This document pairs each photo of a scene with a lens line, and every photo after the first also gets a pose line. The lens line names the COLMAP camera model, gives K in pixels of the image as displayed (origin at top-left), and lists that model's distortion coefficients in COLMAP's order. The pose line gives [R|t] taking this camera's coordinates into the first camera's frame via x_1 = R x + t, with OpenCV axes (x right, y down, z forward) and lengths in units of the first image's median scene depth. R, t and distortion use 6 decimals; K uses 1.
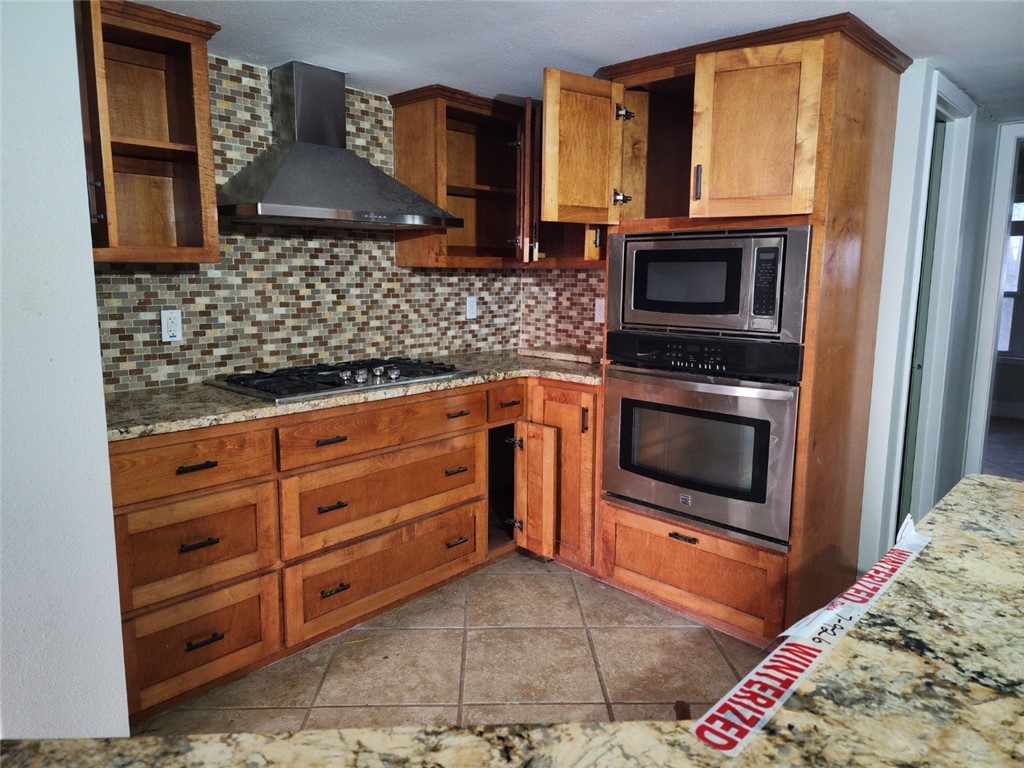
lens RADIAL K [[669.9, 0, 512.6], [0, 669.9, 376.3], [0, 0, 1]] dist [0.007998, 0.001232]
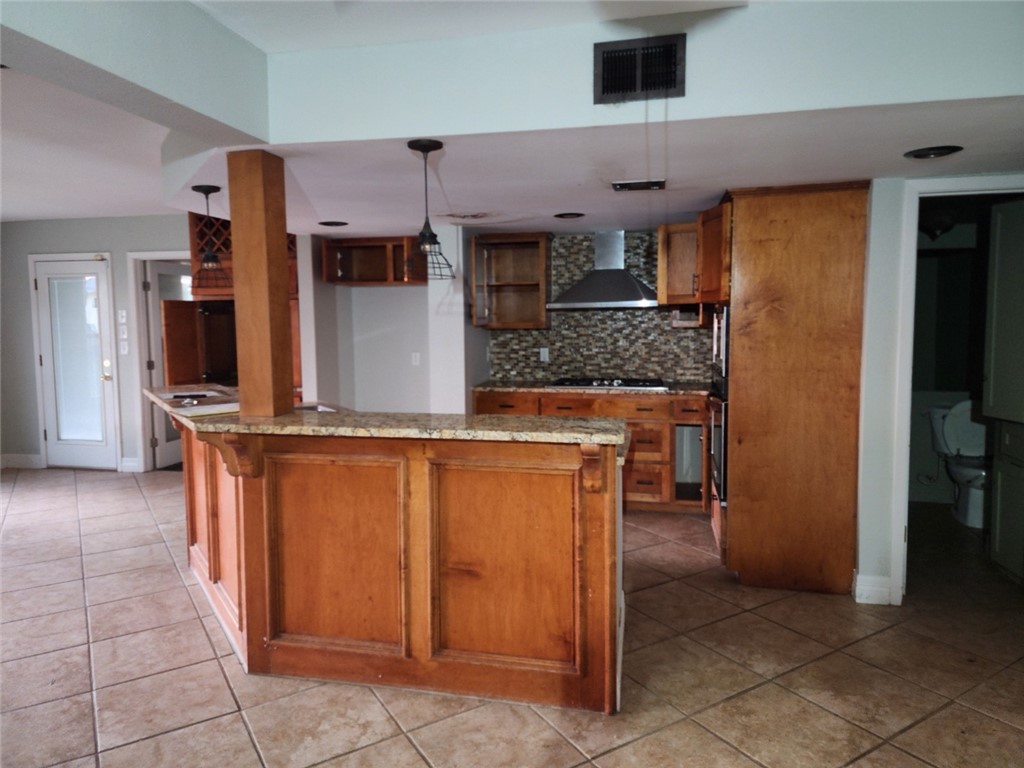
lens RADIAL K [[669.9, 0, 512.2], [0, 669.9, 382.6], [0, 0, 1]] dist [0.007998, 0.001232]
pose [[0.502783, 0.066858, -0.861823, 1.316777], [-0.118964, 0.992869, 0.007621, 0.014893], [0.856187, 0.098694, 0.507152, -0.238036]]
